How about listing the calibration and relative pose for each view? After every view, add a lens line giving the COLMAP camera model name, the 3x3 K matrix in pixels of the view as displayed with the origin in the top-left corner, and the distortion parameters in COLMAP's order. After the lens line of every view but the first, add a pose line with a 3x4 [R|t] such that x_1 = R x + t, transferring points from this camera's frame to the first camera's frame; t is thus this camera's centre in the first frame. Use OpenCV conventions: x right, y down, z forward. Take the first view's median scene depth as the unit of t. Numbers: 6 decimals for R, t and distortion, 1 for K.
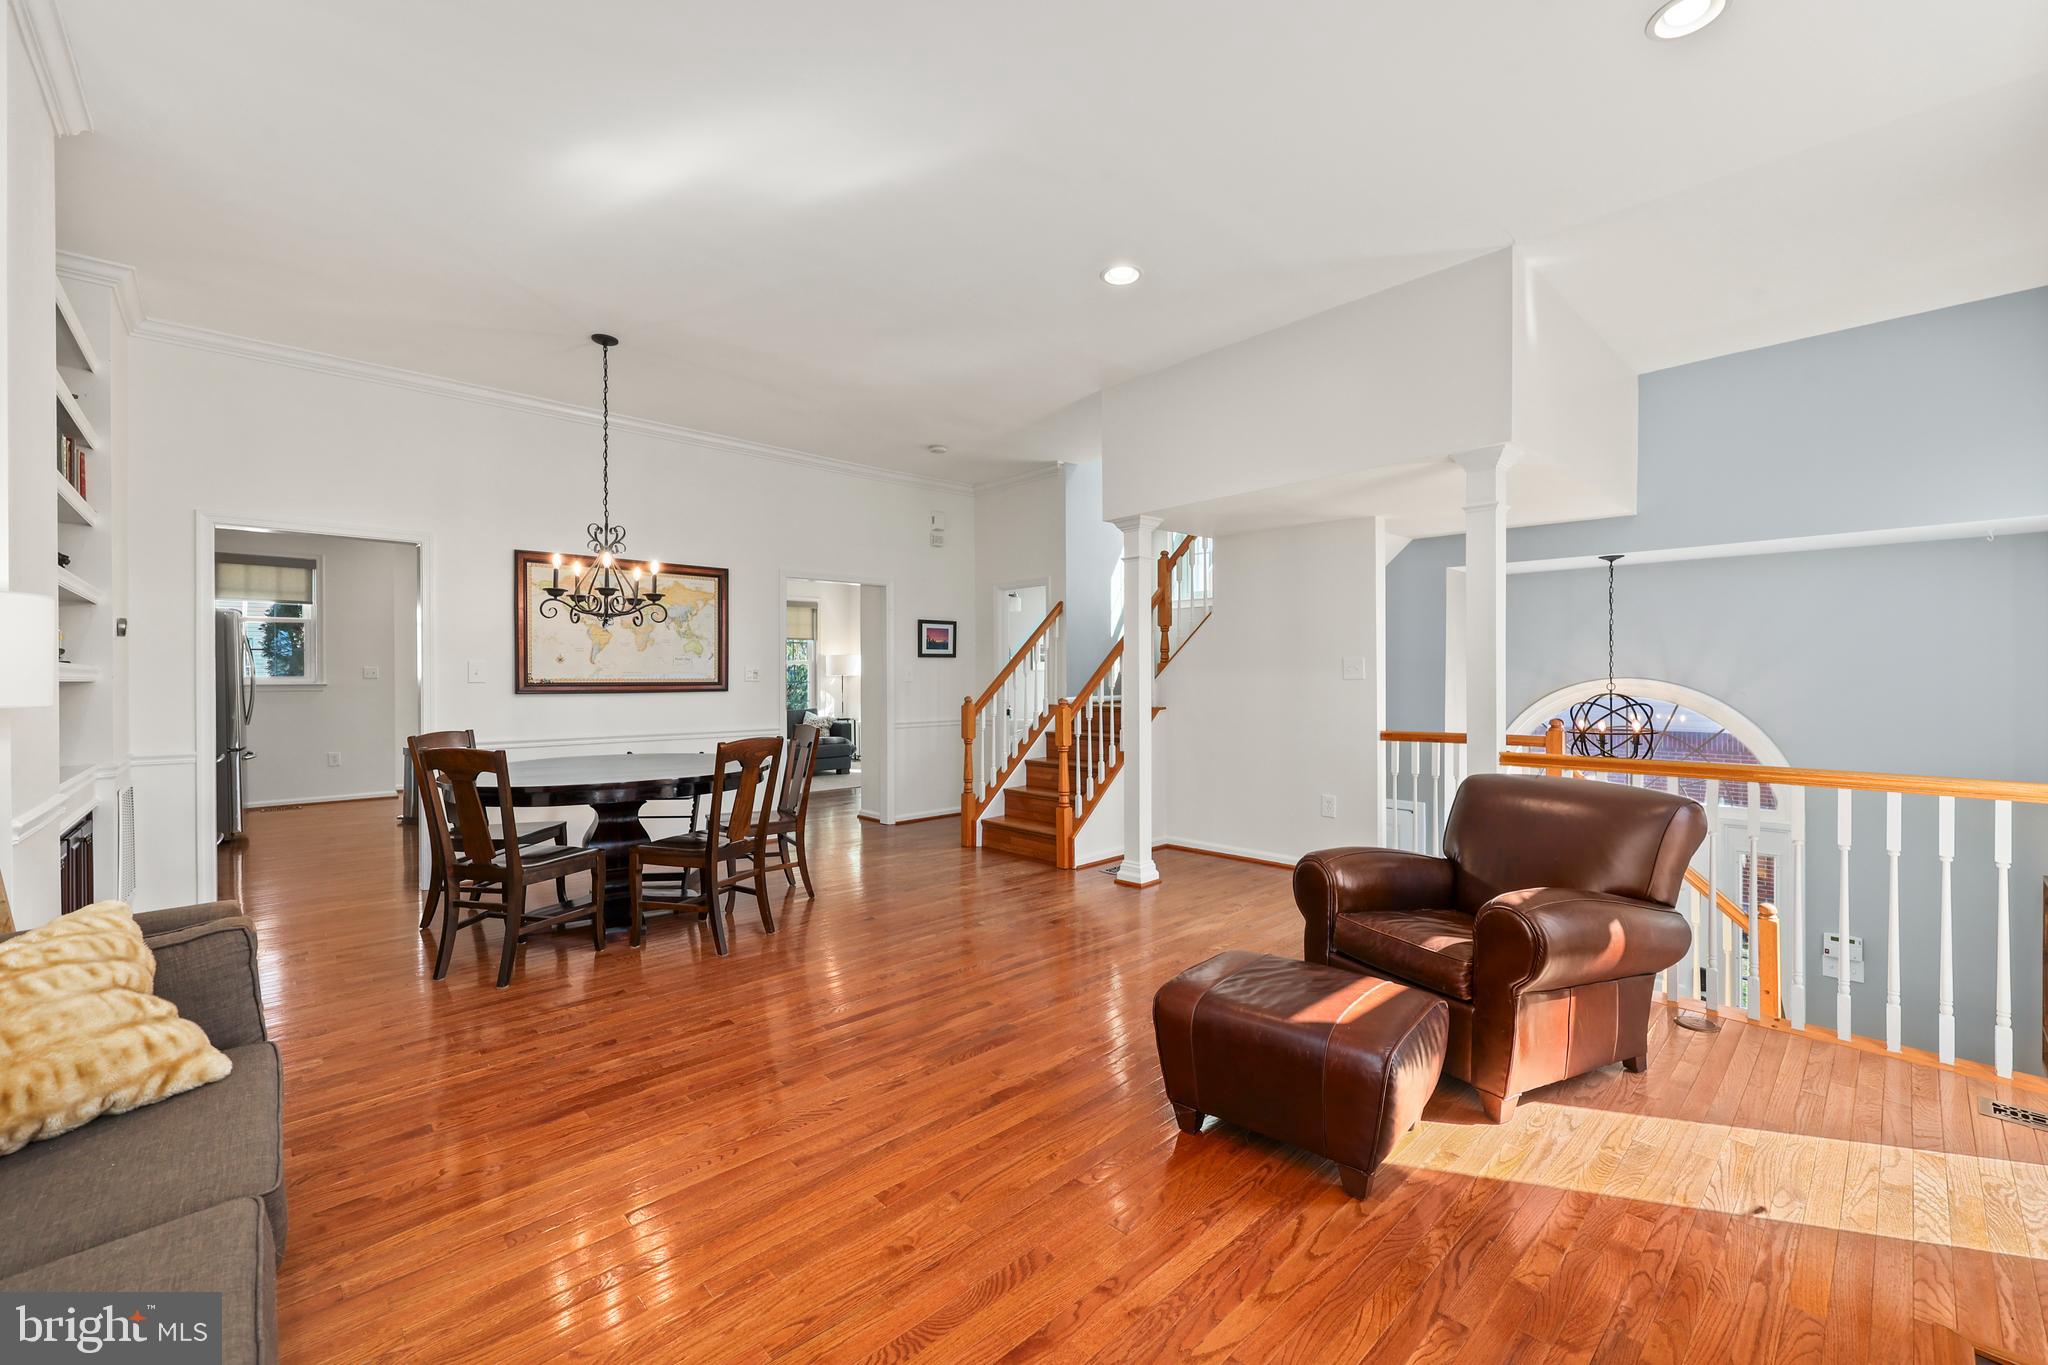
lens RADIAL K [[831.1, 0, 1032.7], [0, 831.1, 687.5], [0, 0, 1]] dist [0.001319, 0.000174]
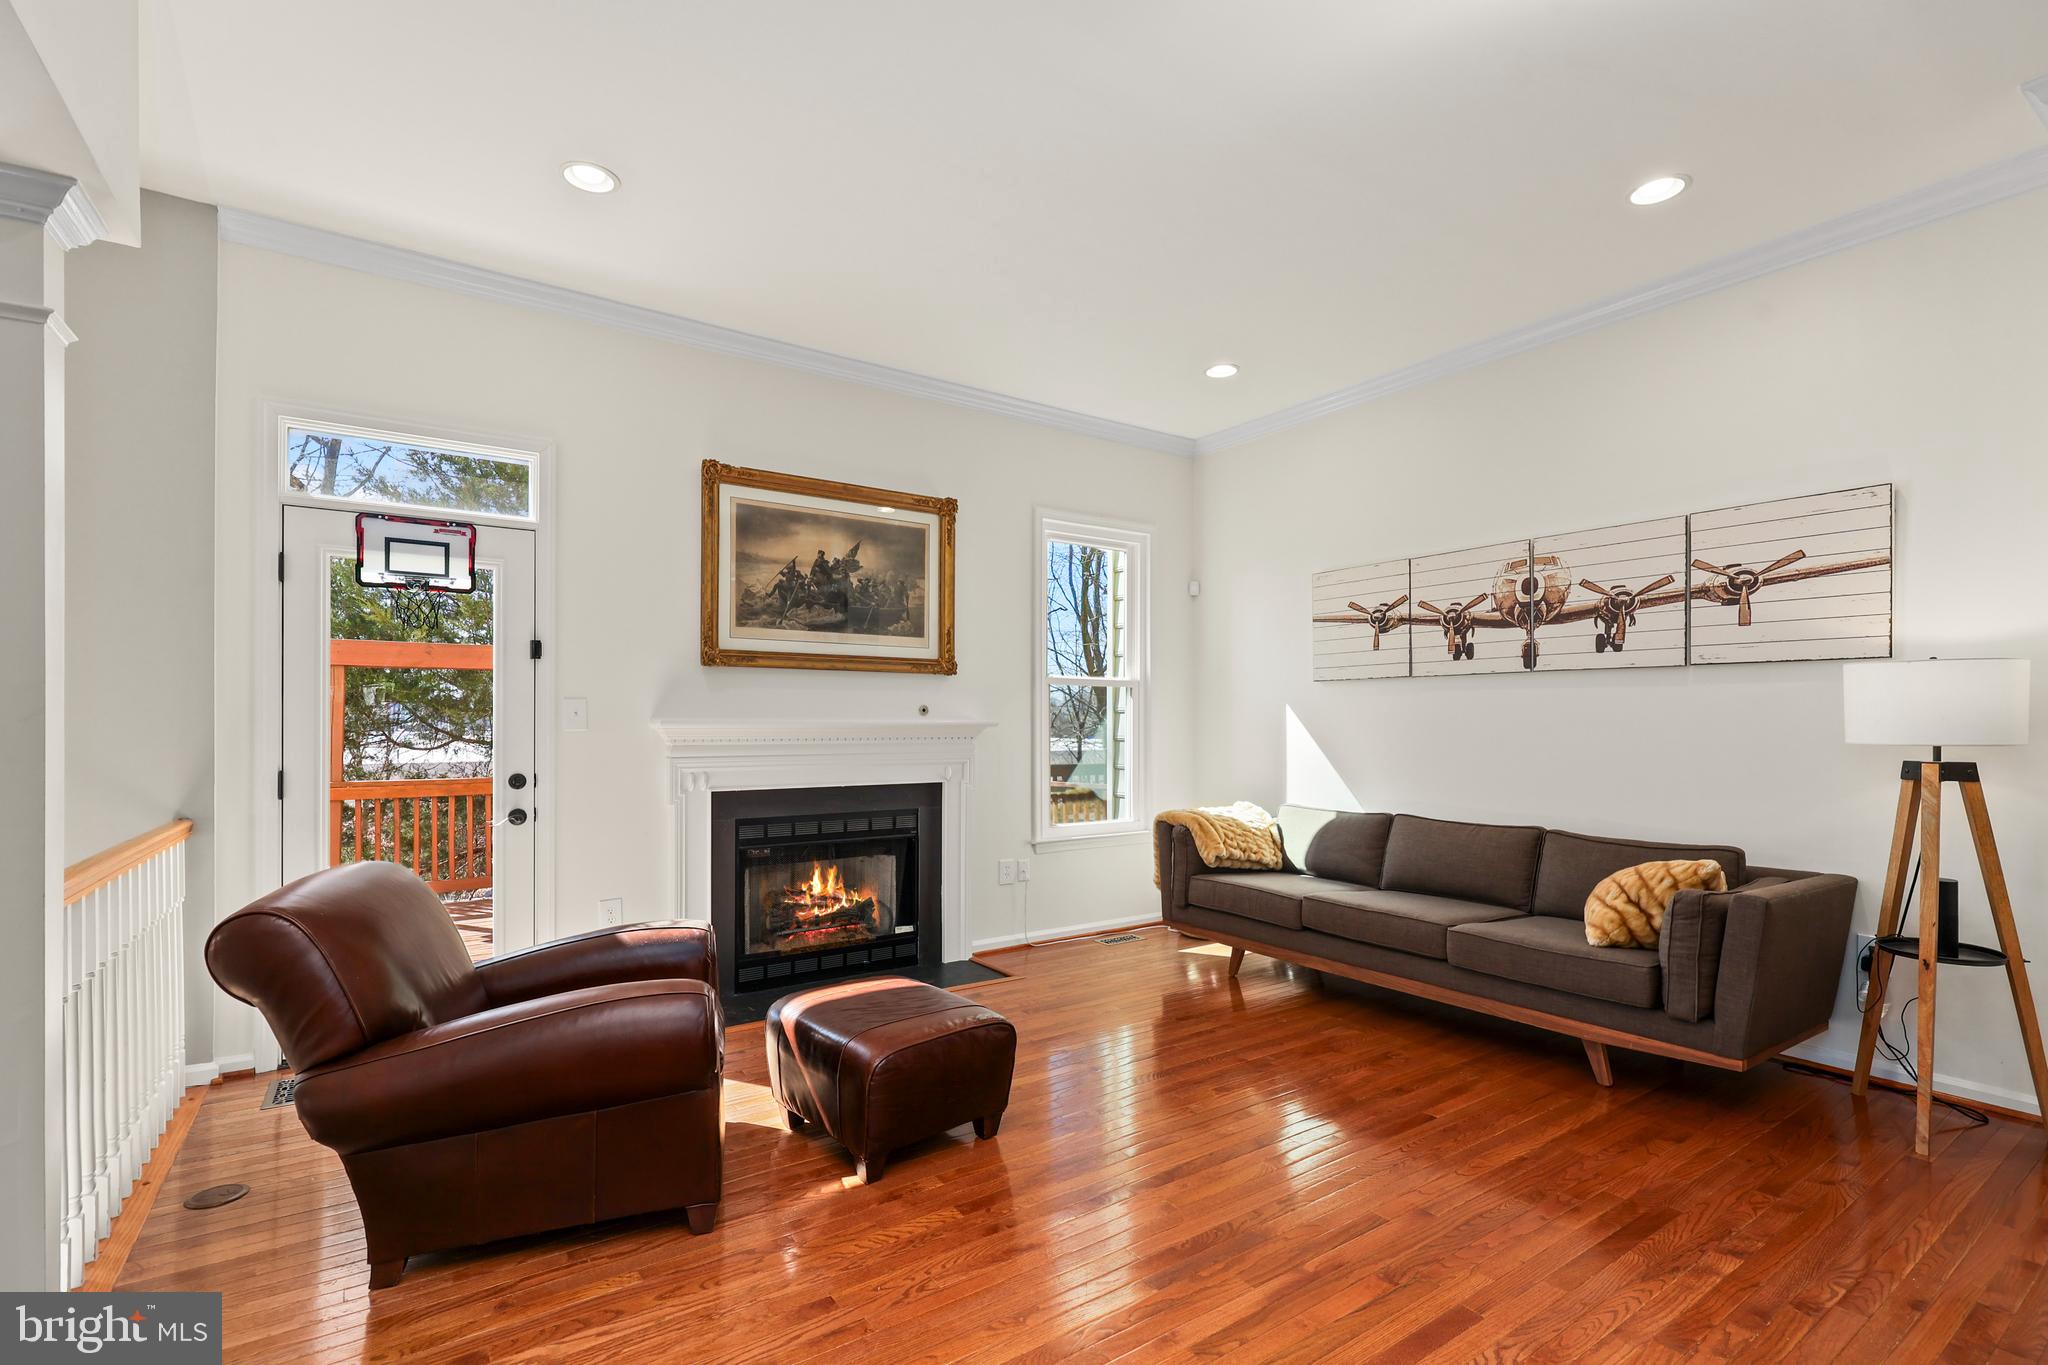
lens RADIAL K [[933.2, 0, 1023.9], [0, 933.2, 729.1], [0, 0, 1]] dist [0.000412, 0.000044]
pose [[-0.988203, -0.004504, 0.153086, -0.041319], [-0.003664, 0.999977, 0.005766, -0.007192], [-0.153108, 0.005137, -0.988196, 1.970882]]
